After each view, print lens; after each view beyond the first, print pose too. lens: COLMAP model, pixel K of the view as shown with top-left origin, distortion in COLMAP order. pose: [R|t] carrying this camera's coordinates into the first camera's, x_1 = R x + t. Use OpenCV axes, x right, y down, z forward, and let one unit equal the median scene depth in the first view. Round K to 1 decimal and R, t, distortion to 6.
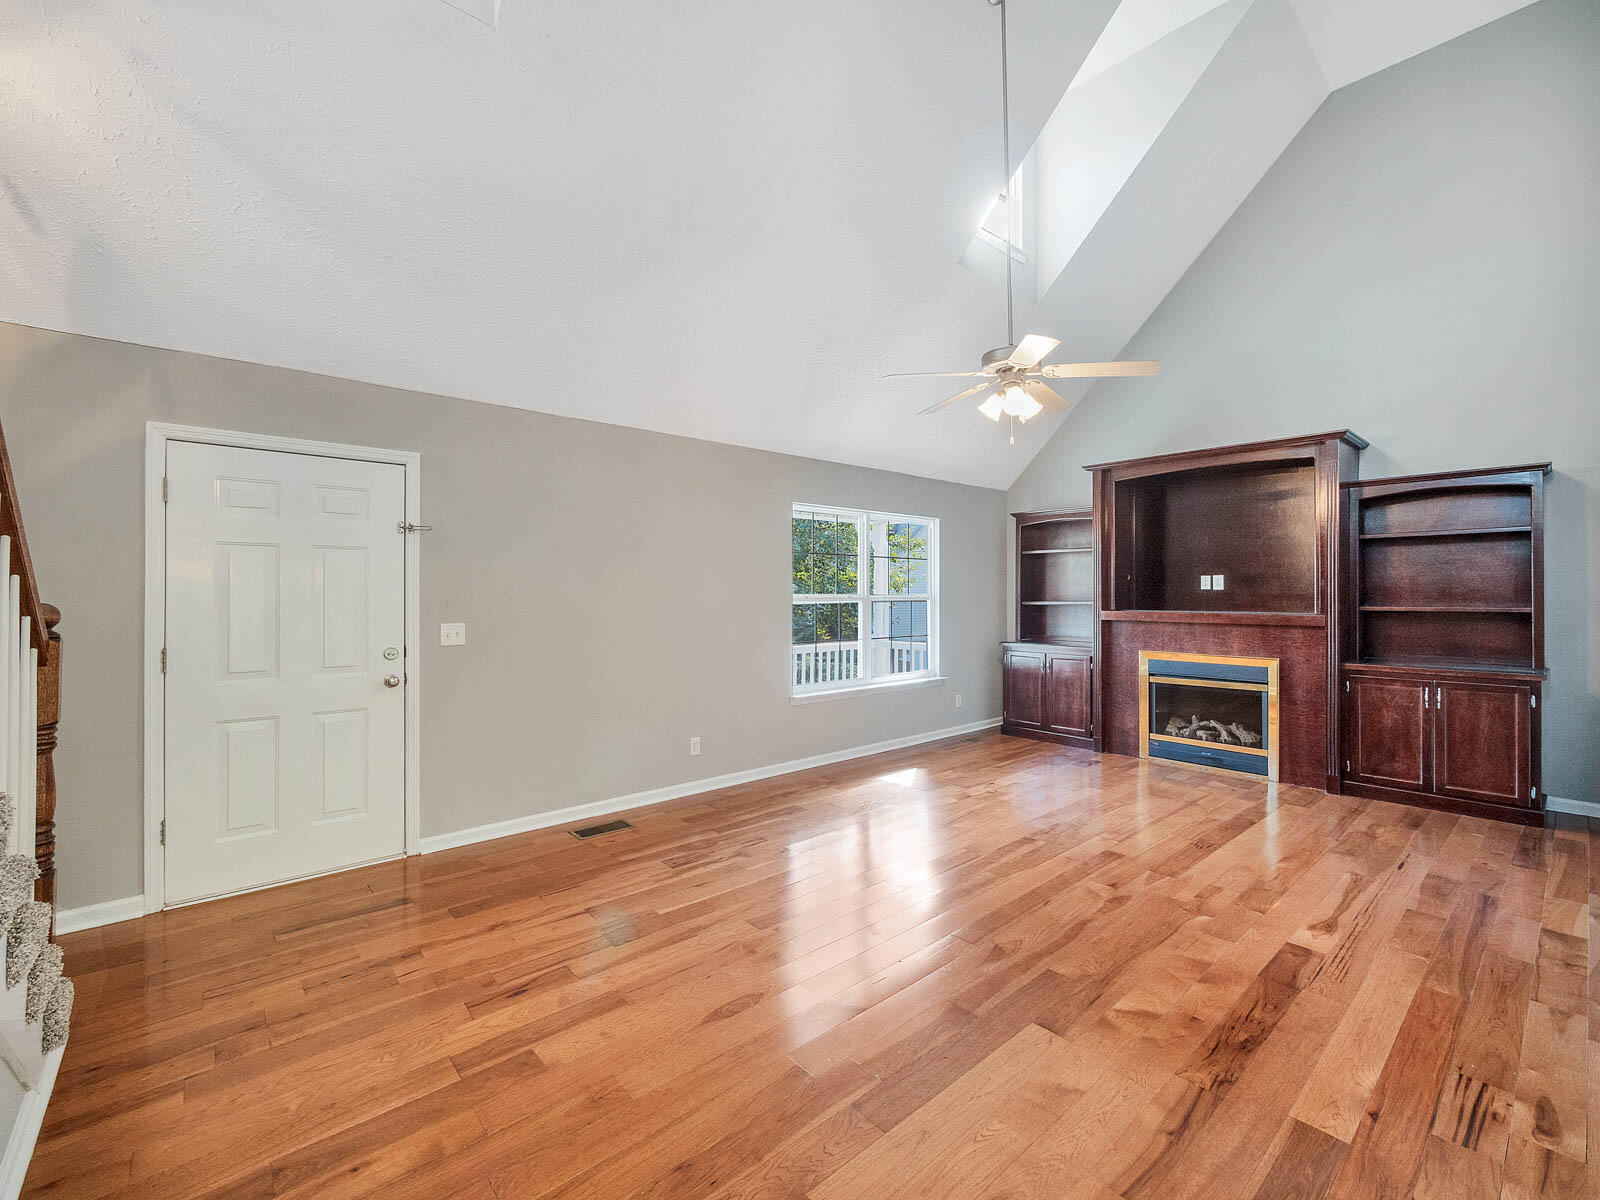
lens RADIAL K [[645.2, 0, 800.0], [0, 645.2, 600.0], [0, 0, 1]] dist [-0.008515, 0.000055]
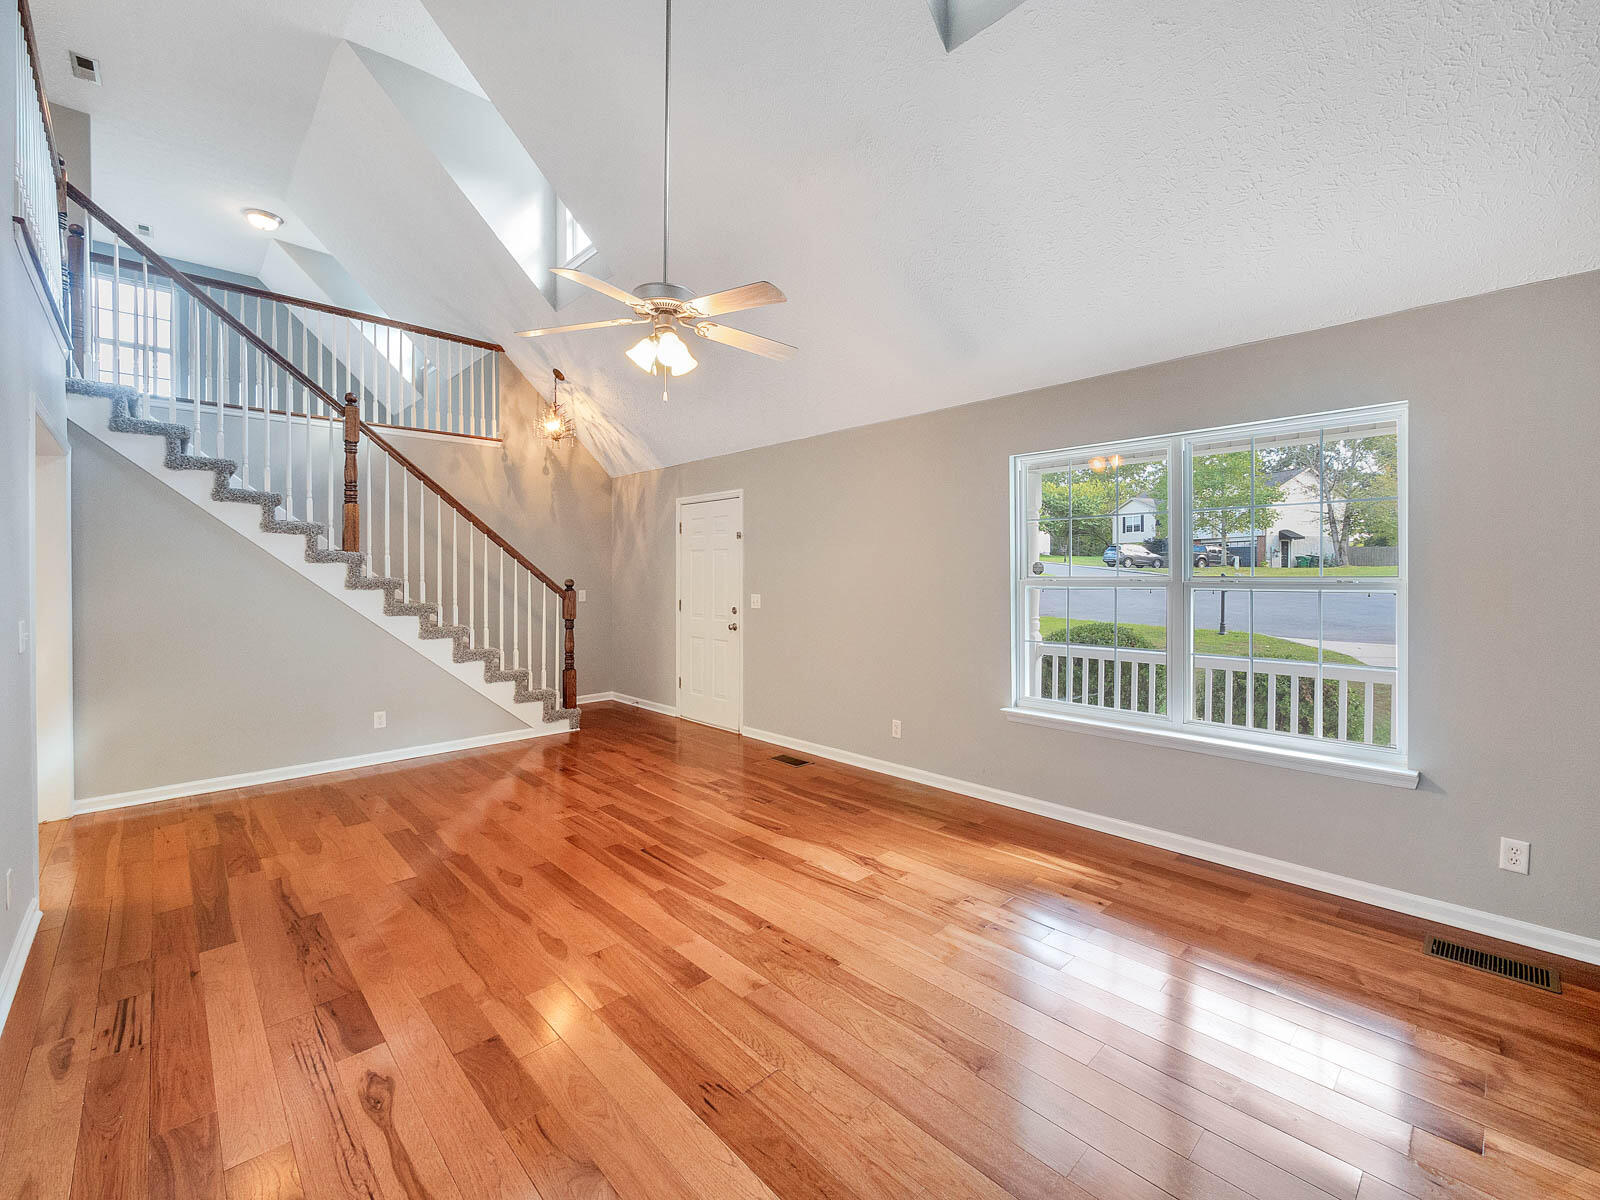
lens RADIAL K [[668.5, 0, 798.8], [0, 668.5, 594.1], [0, 0, 1]] dist [-0.001203, -0.000085]
pose [[0.083740, 0.032511, -0.995957, 1.194982], [-0.005163, 0.999468, 0.032192, -0.019044], [0.996474, 0.002446, 0.083863, 1.079375]]
